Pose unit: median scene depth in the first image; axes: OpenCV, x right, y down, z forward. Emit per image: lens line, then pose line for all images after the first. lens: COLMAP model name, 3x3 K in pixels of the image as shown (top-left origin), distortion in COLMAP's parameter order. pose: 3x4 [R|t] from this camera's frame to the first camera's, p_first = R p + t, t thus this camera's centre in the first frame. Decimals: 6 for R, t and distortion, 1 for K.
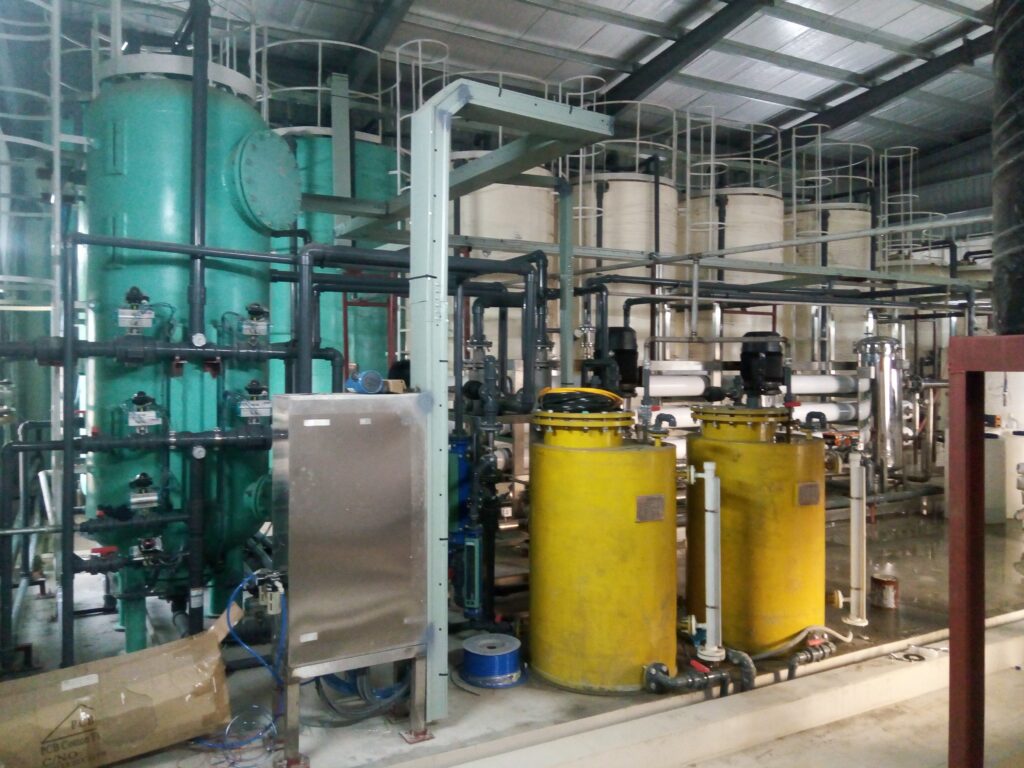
lens RADIAL K [[801.1, 0, 503.6], [0, 801.1, 386.6], [0, 0, 1]] dist [0.062504, -0.102012]
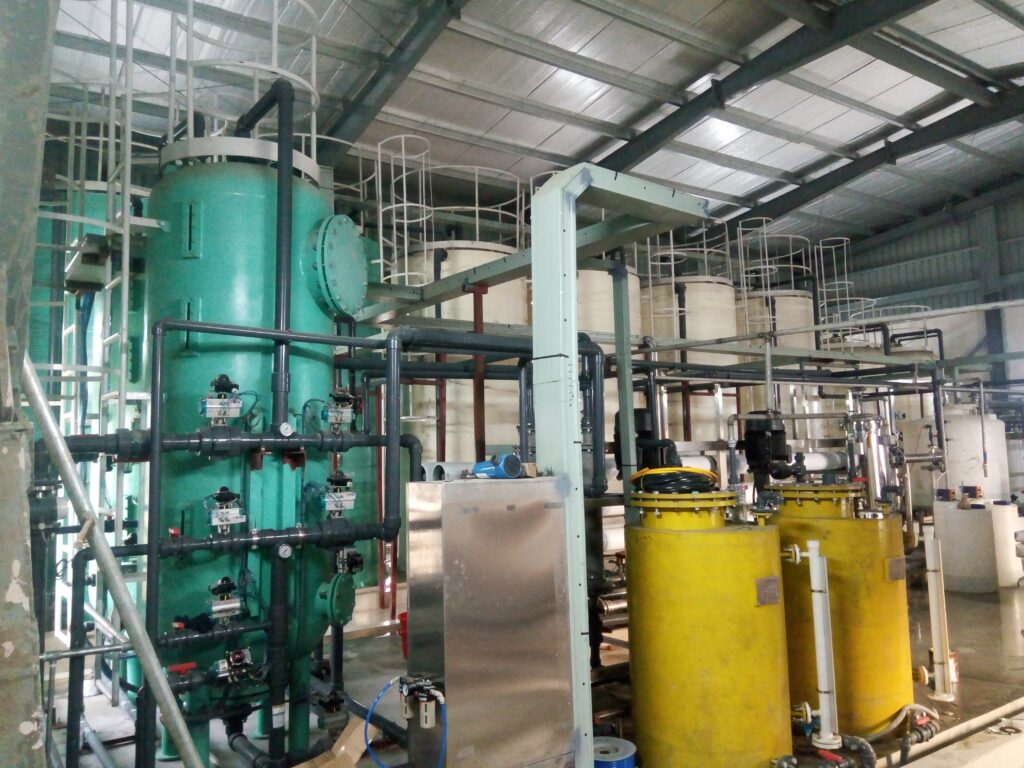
lens RADIAL K [[801.1, 0, 490.6], [0, 801.1, 382.3], [0, 0, 1]] dist [0.062504, -0.102012]
pose [[0.993685, -0.019874, 0.110433, -0.221122], [0.032611, 0.992858, -0.114759, 0.002738], [-0.107363, 0.117636, 0.987236, 0.038835]]
